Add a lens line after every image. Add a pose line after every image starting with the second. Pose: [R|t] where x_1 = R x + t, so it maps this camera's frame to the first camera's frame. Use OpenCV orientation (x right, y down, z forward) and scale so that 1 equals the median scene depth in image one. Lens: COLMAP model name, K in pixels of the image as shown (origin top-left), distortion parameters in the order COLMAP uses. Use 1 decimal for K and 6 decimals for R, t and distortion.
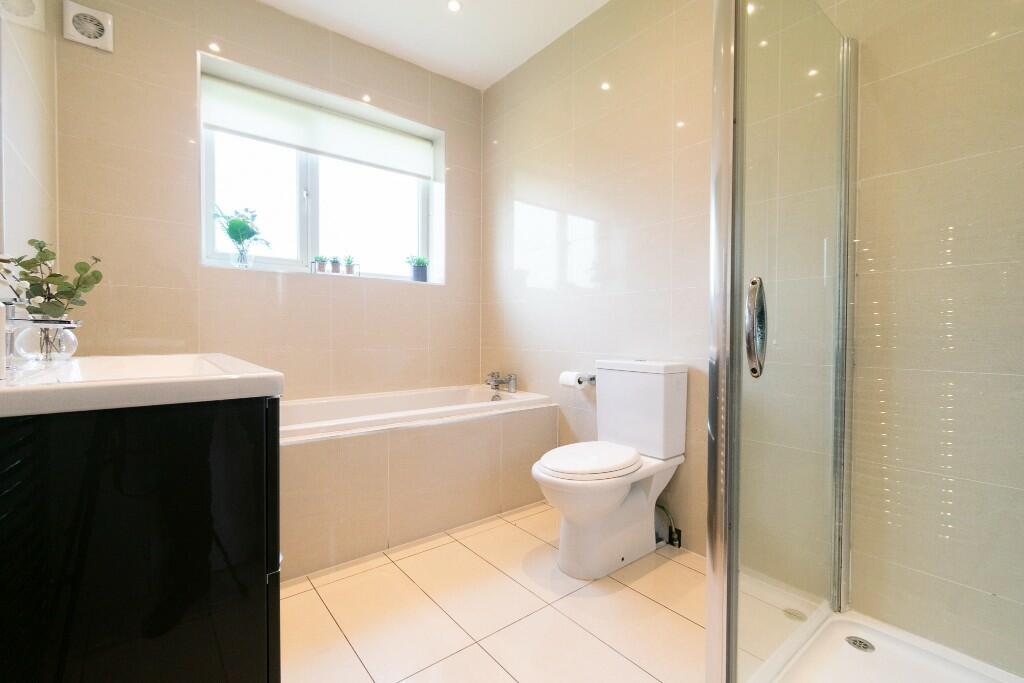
lens RADIAL K [[457.0, 0, 512.5], [0, 457.0, 335.5], [0, 0, 1]] dist [0.017982, 0.000037]
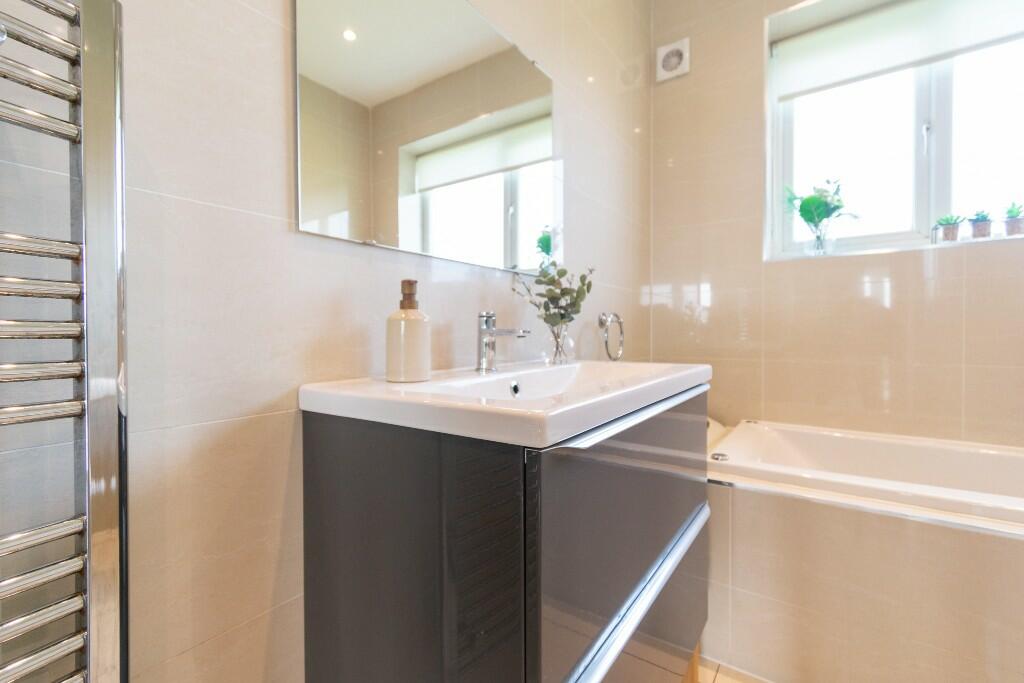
lens RADIAL K [[457.0, 0, 512.5], [0, 457.0, 335.5], [0, 0, 1]] dist [0.017982, 0.000037]
pose [[0.292192, 0.004412, -0.956349, 0.026279], [-0.002456, 0.999990, 0.003862, -0.008650], [0.956357, 0.001220, 0.292200, 0.250050]]
